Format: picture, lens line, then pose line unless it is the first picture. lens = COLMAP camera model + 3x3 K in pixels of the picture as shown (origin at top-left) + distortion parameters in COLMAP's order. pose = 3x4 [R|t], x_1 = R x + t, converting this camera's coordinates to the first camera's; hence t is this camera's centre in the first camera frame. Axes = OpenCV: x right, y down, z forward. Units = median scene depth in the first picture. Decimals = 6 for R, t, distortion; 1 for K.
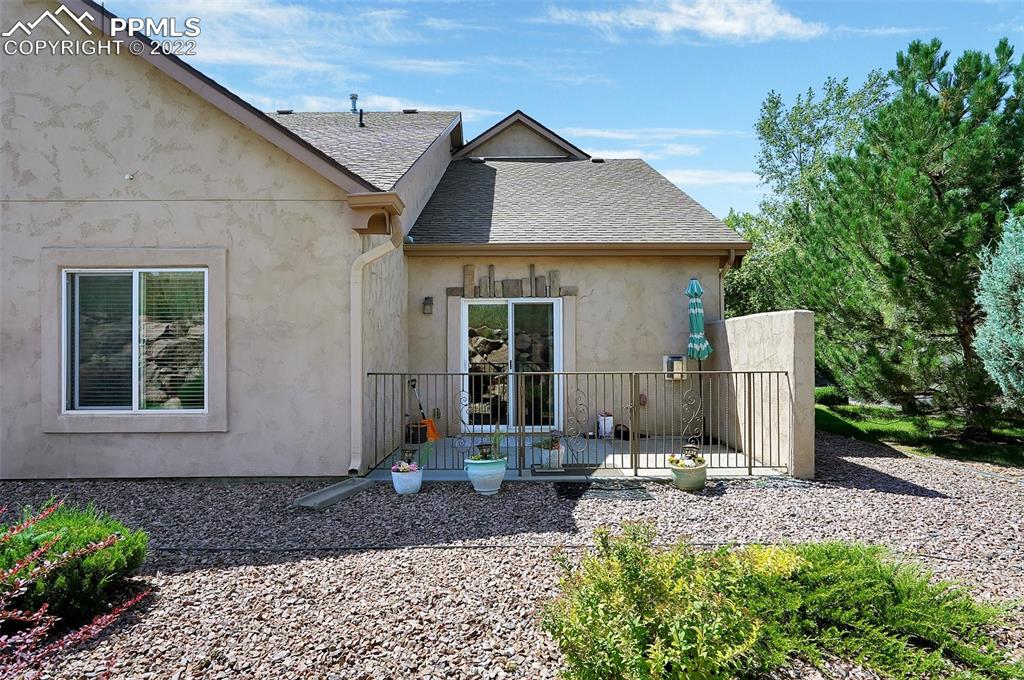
lens RADIAL K [[598.3, 0, 508.9], [0, 598.3, 342.7], [0, 0, 1]] dist [-0.005389, 0.001471]
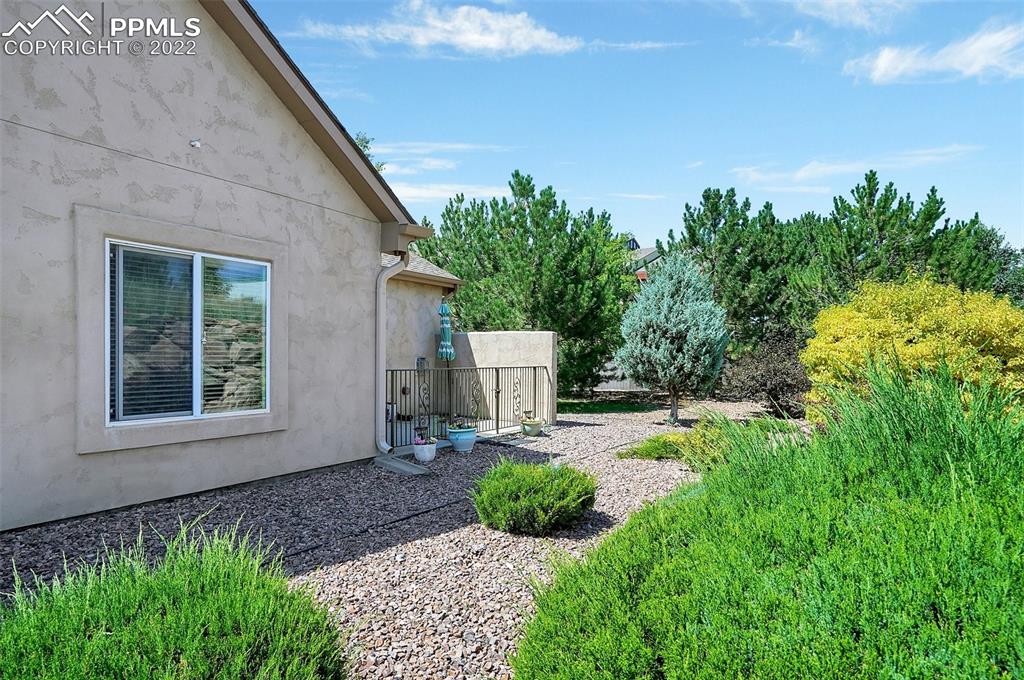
lens RADIAL K [[598.3, 0, 511.8], [0, 598.3, 362.7], [0, 0, 1]] dist [-0.005389, 0.001471]
pose [[0.531072, -0.000784, 0.847326, -1.114227], [-0.023068, 0.999616, 0.015383, 0.012668], [-0.847013, -0.027716, 0.530850, 0.148830]]
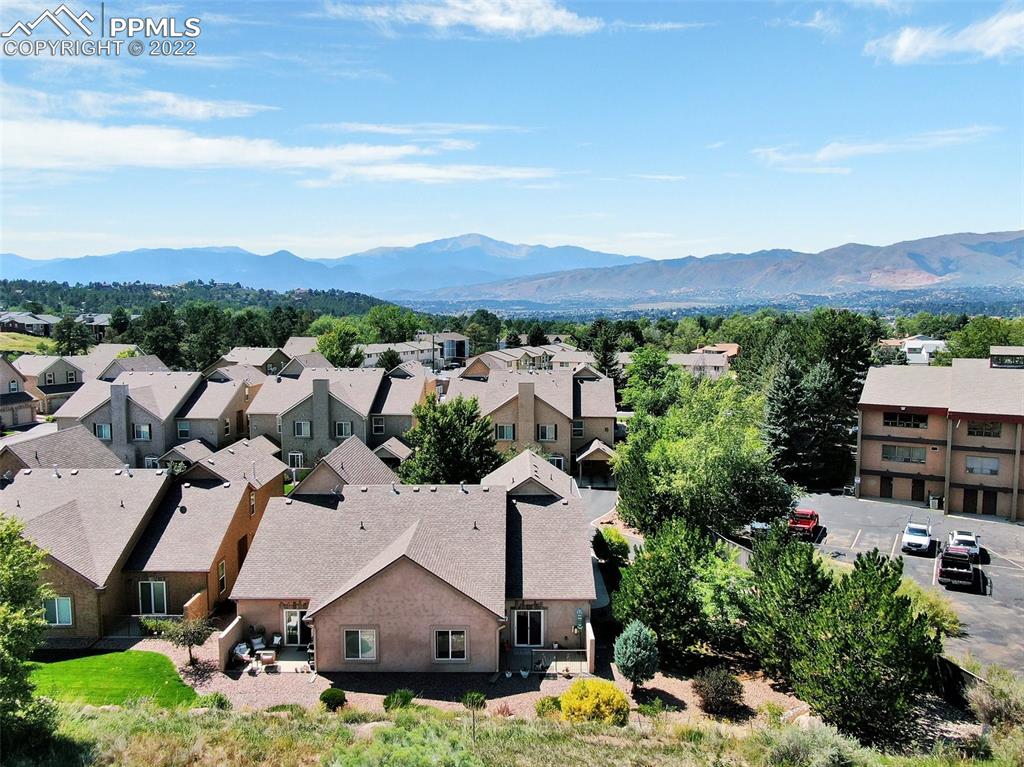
lens RADIAL K [[776.9, 0, 511.5], [0, 776.9, 379.6], [0, 0, 1]] dist [-0.023781, 0.002338]
pose [[0.999955, 0.009170, 0.002315, -0.174351], [-0.009374, 0.993395, 0.114363, -2.775869], [-0.001251, -0.114380, 0.993436, -4.820947]]
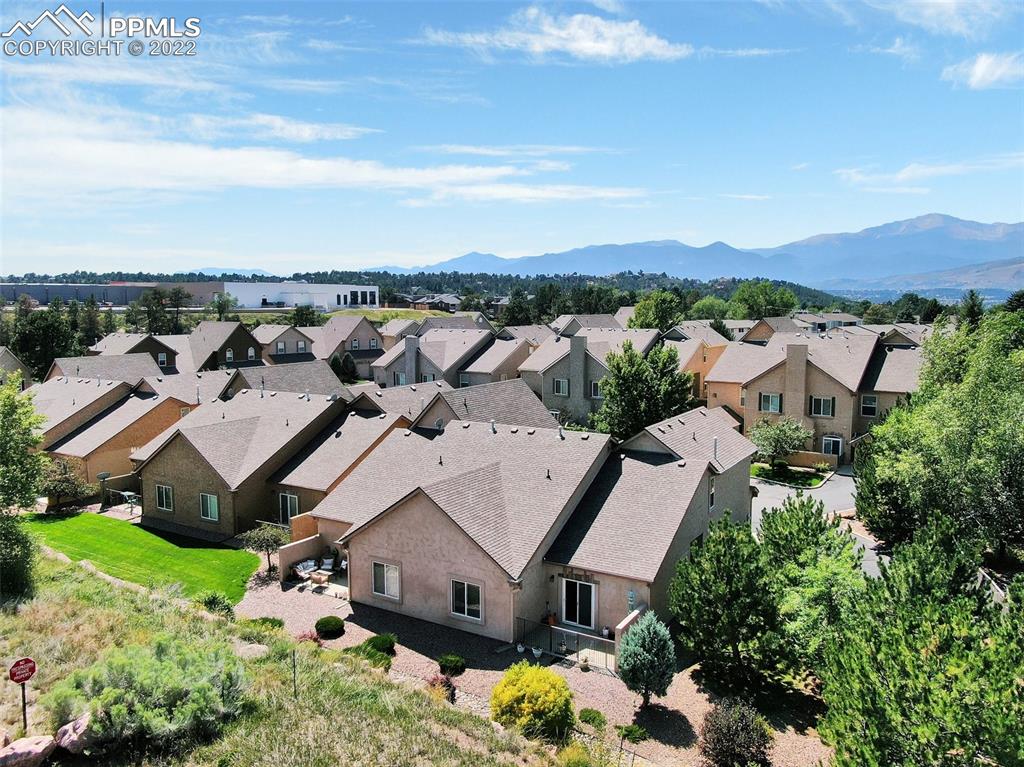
lens RADIAL K [[776.9, 0, 516.1], [0, 776.9, 380.2], [0, 0, 1]] dist [-0.023781, 0.002338]
pose [[0.851454, 0.057690, -0.521246, 2.322114], [0.008085, 0.992369, 0.123040, -2.120440], [0.524367, -0.108977, 0.844490, -3.104269]]
